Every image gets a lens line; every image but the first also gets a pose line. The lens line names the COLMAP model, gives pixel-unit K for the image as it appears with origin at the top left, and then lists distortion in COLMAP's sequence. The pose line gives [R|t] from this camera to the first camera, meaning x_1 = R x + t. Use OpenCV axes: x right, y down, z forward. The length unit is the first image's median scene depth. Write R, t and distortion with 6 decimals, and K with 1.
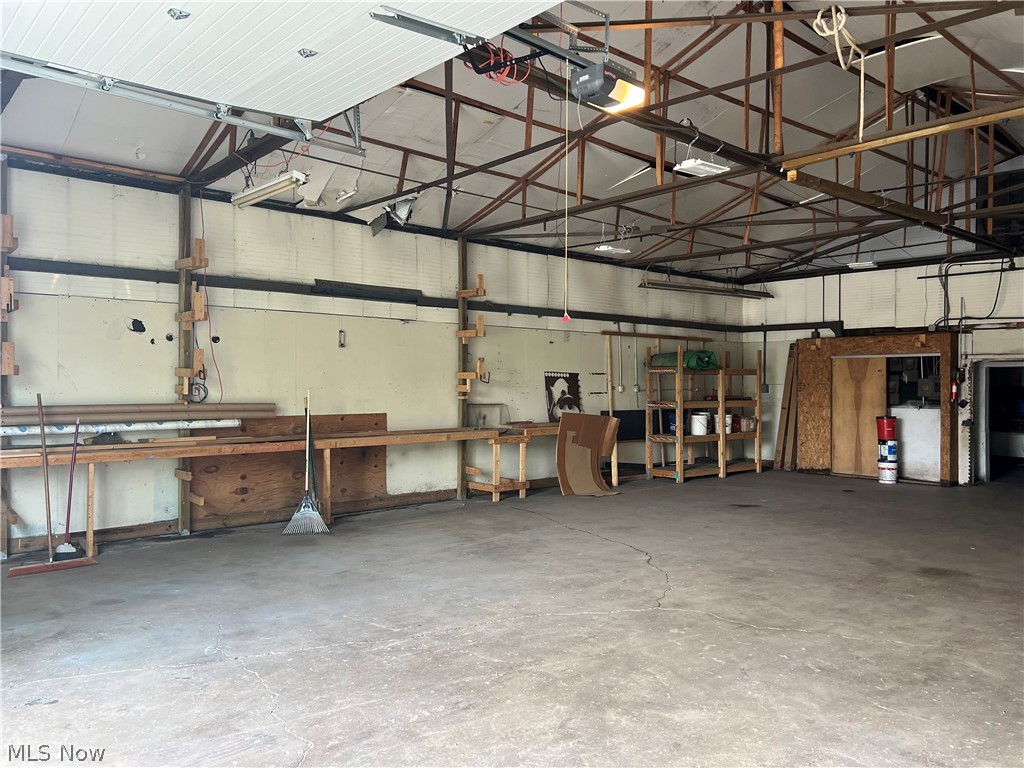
lens RADIAL K [[771.2, 0, 516.7], [0, 771.2, 378.9], [0, 0, 1]] dist [0.058270, -0.067756]
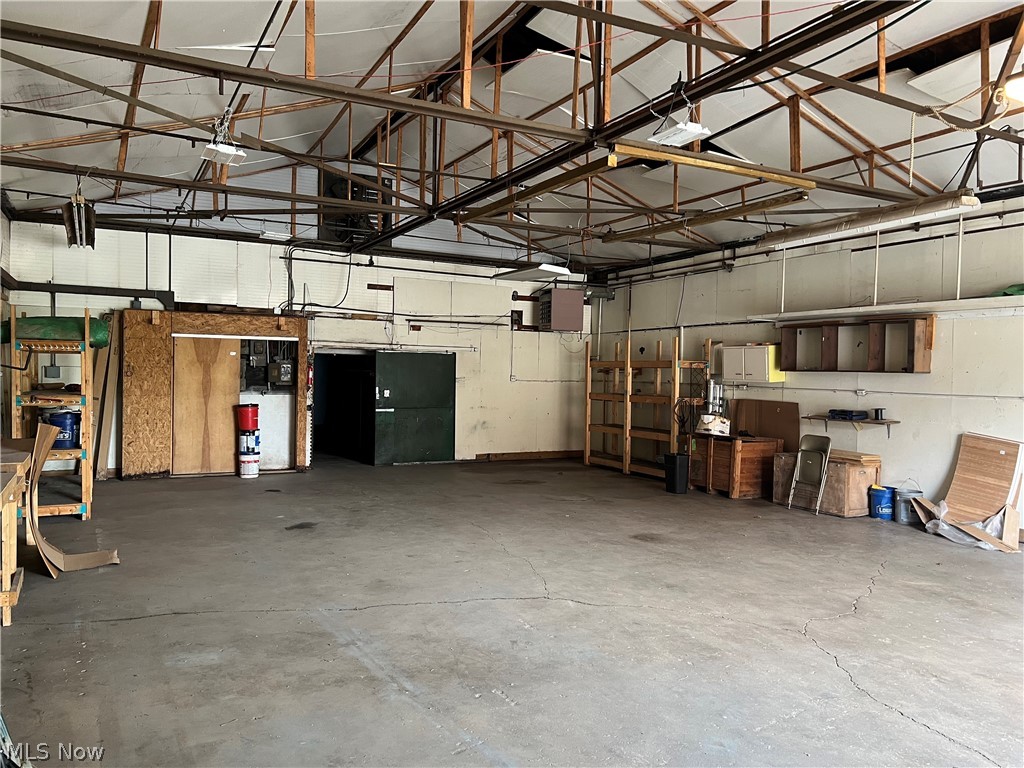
lens RADIAL K [[771.2, 0, 516.7], [0, 771.2, 378.9], [0, 0, 1]] dist [0.058270, -0.067756]
pose [[0.231514, -0.007743, 0.972801, -0.355513], [-0.024195, 0.999613, 0.013715, -0.001601], [-0.972531, -0.026712, 0.231238, 0.517513]]
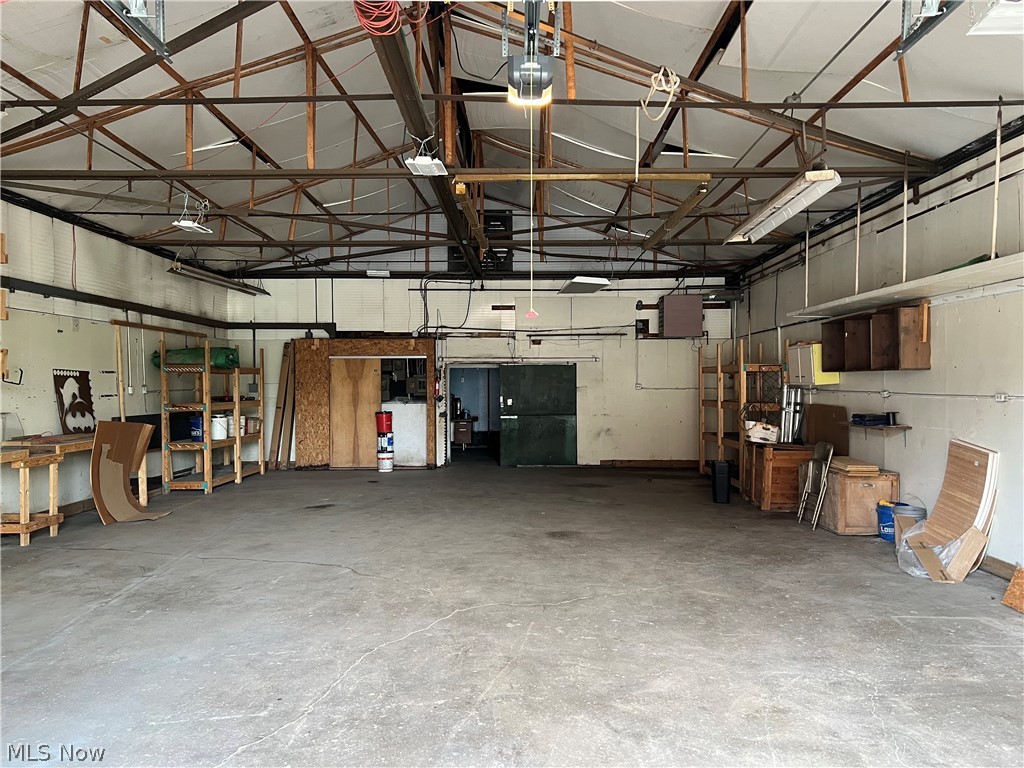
lens RADIAL K [[770.0, 0, 514.0], [0, 770.0, 387.6], [0, 0, 1]] dist [0.062326, -0.073192]
pose [[0.670645, -0.010660, 0.741702, -0.229731], [0.001199, 0.999911, 0.013287, -0.000668], [-0.741778, -0.008022, 0.670598, 0.133326]]
